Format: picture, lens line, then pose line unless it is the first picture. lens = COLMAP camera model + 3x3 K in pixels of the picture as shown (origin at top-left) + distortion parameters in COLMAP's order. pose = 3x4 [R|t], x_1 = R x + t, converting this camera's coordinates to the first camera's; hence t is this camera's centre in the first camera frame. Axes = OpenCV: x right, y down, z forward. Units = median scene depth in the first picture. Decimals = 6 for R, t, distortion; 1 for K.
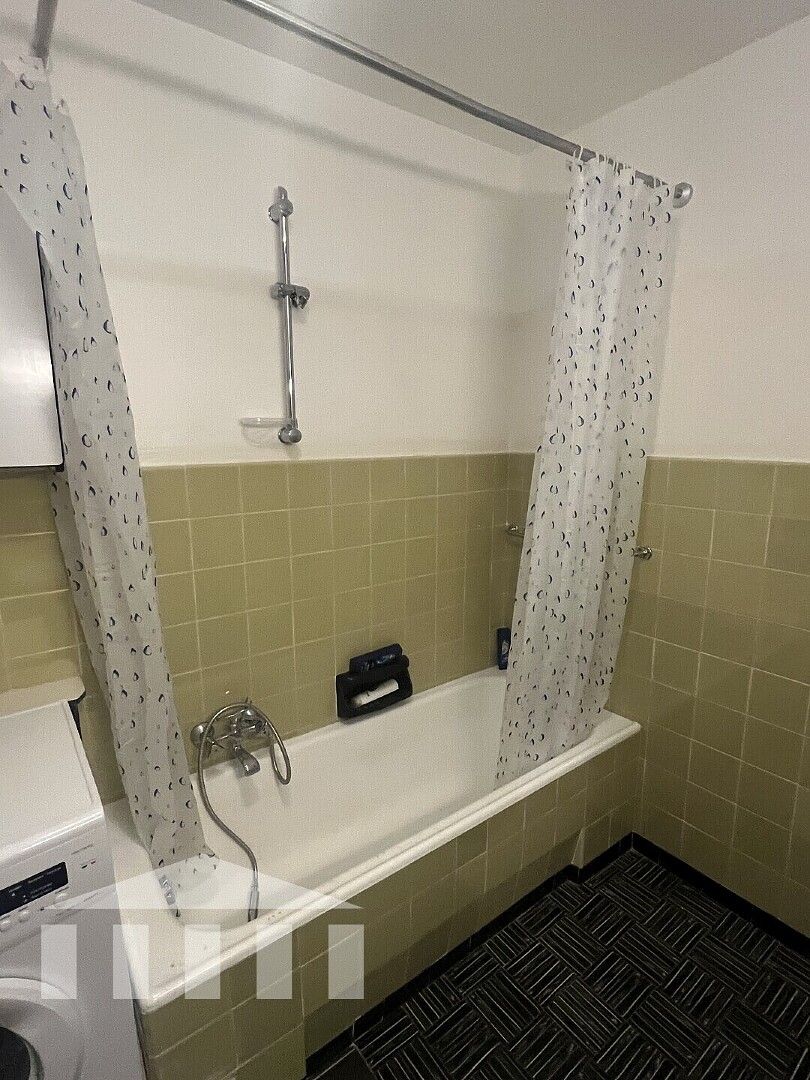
lens RADIAL K [[559.7, 0, 403.7], [0, 559.7, 534.3], [0, 0, 1]] dist [-0.000811, -0.000166]
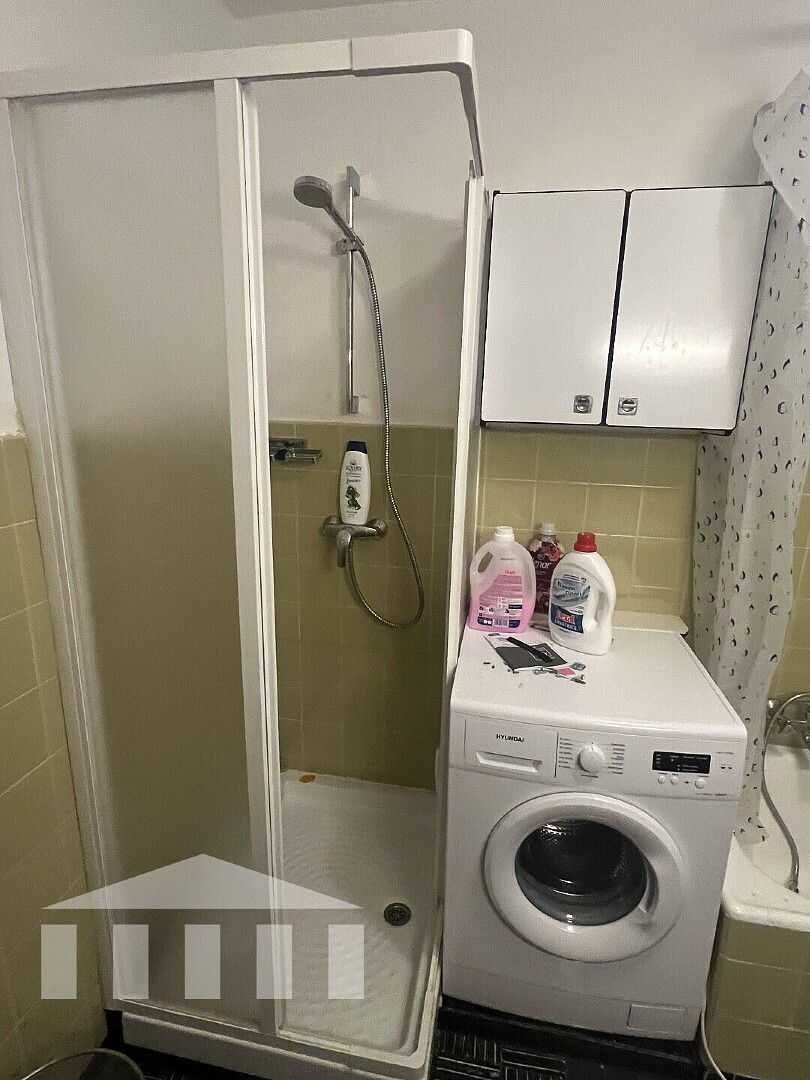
lens RADIAL K [[559.7, 0, 403.7], [0, 559.7, 534.3], [0, 0, 1]] dist [-0.000811, -0.000166]
pose [[0.673982, 0.189106, -0.714134, -0.152050], [-0.162071, 0.980981, 0.106809, 0.051027], [0.720751, 0.043753, 0.691812, -0.183051]]
